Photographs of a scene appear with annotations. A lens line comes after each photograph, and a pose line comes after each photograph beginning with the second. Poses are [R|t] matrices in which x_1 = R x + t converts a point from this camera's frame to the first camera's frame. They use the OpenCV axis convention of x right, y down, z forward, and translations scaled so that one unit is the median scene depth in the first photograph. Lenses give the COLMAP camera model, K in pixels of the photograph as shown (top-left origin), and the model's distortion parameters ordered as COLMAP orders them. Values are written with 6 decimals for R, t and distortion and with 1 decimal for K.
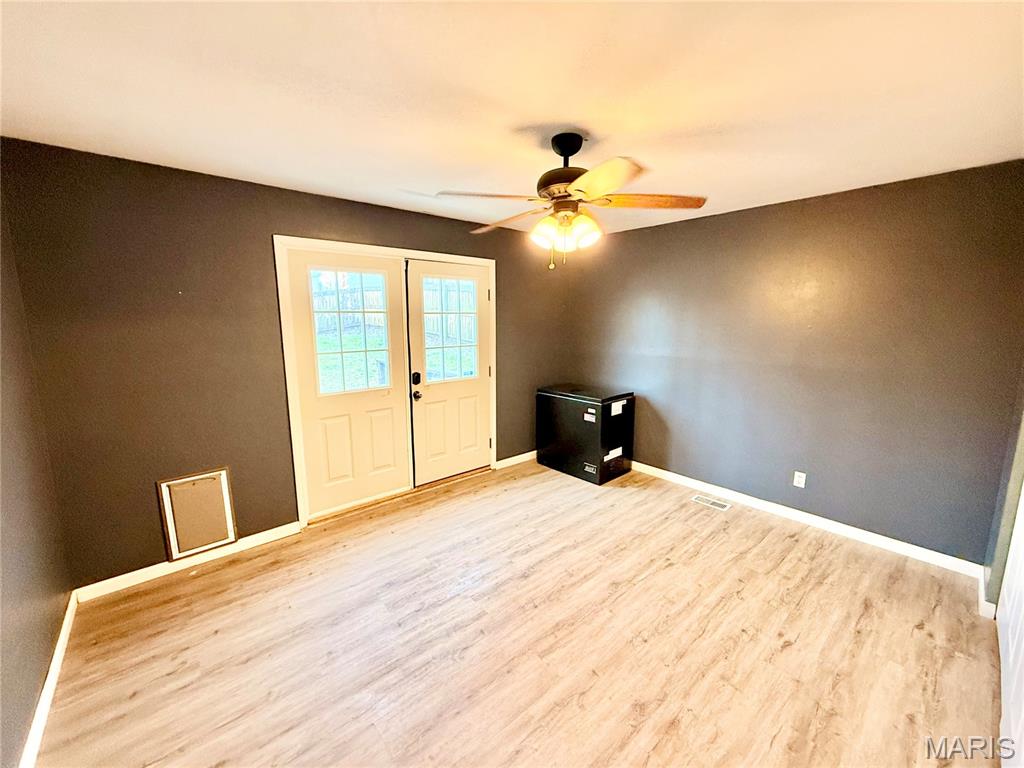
lens RADIAL K [[407.3, 0, 512.5], [0, 407.3, 384.0], [0, 0, 1]] dist [-0.000850, 0.000515]
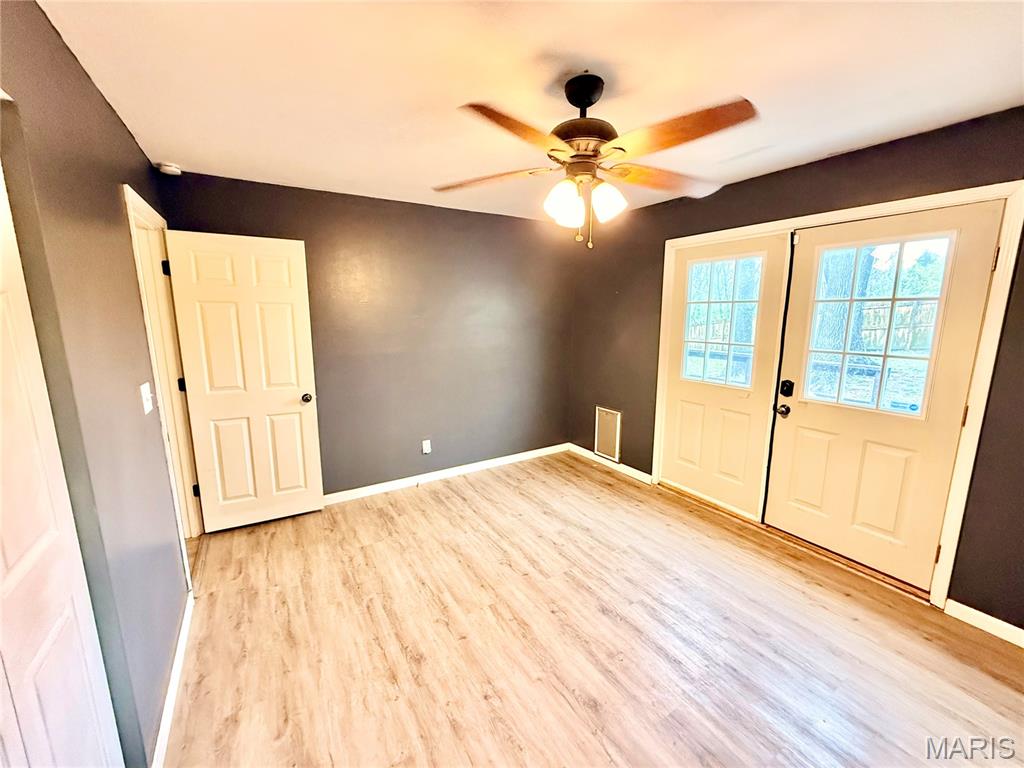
lens RADIAL K [[407.3, 0, 509.3], [0, 407.3, 383.6], [0, 0, 1]] dist [-0.000850, 0.000515]
pose [[-0.164034, 0.176351, -0.970563, 0.760870], [-0.157911, 0.966508, 0.202303, -0.122706], [0.973734, 0.186447, -0.130693, 0.778624]]
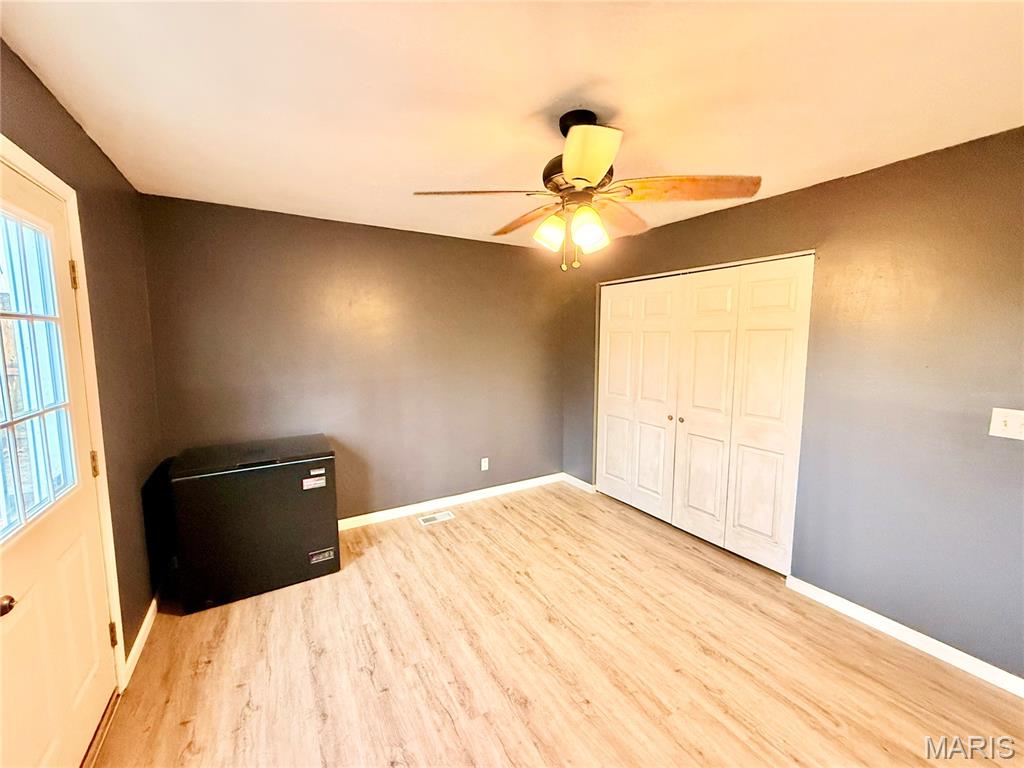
lens RADIAL K [[407.3, 0, 510.8], [0, 407.3, 382.6], [0, 0, 1]] dist [-0.000850, 0.000515]
pose [[0.172734, -0.108523, 0.978972, -0.557560], [0.159773, 0.983836, 0.080871, -0.116403], [-0.971924, 0.142444, 0.187281, 0.765925]]
